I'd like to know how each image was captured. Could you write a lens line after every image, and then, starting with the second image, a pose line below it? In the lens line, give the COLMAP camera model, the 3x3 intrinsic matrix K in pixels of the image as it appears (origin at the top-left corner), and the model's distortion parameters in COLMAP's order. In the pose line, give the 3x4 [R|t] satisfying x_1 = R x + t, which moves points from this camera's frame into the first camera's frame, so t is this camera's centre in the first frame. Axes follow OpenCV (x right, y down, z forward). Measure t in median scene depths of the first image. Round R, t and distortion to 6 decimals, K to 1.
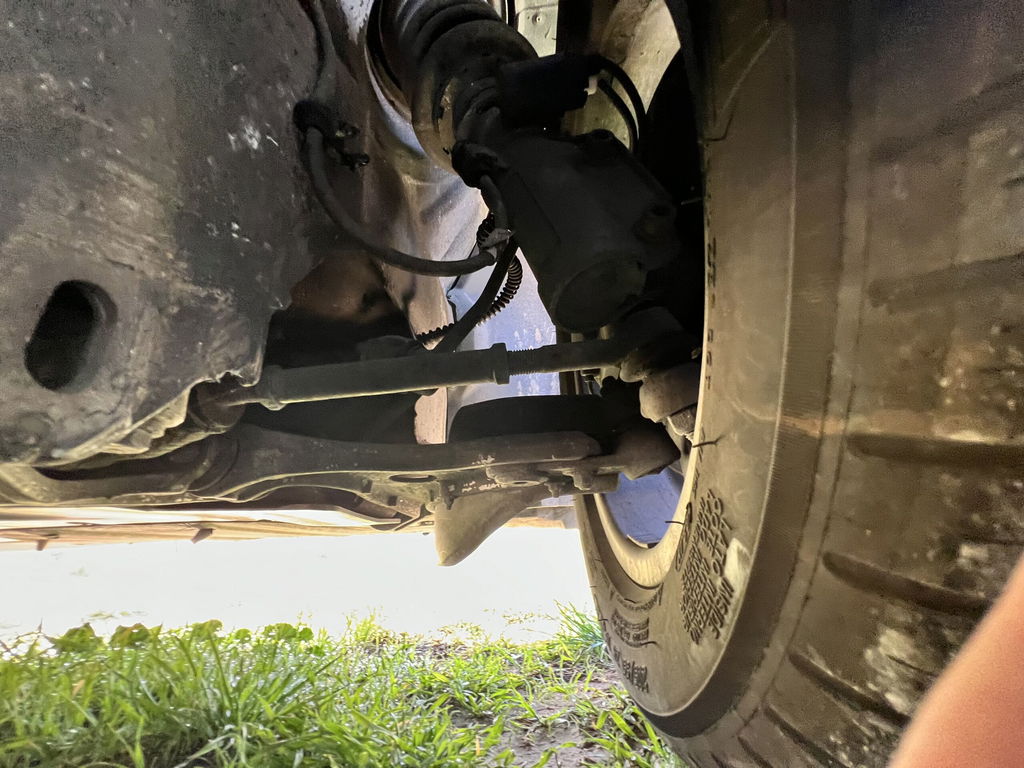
lens RADIAL K [[417.5, 0, 512.0], [0, 417.5, 384.0], [0, 0, 1]] dist [-0.001494, -0.000174]
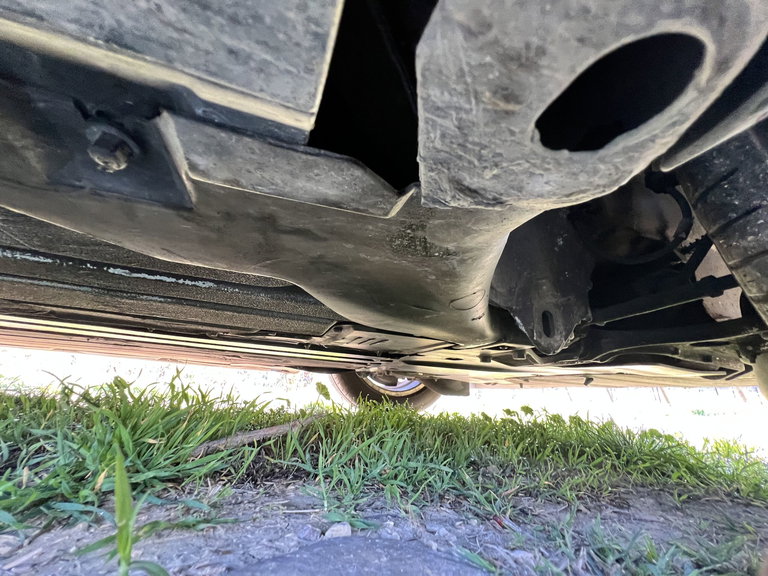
lens RADIAL K [[311.2, 0, 384.0], [0, 311.2, 288.0], [0, 0, 1]] dist [-0.001047, -0.000048]
pose [[0.400802, -0.250522, -0.881247, 0.342201], [0.275508, 0.950322, -0.144854, -0.135719], [0.873758, -0.184733, 0.449912, -0.531304]]
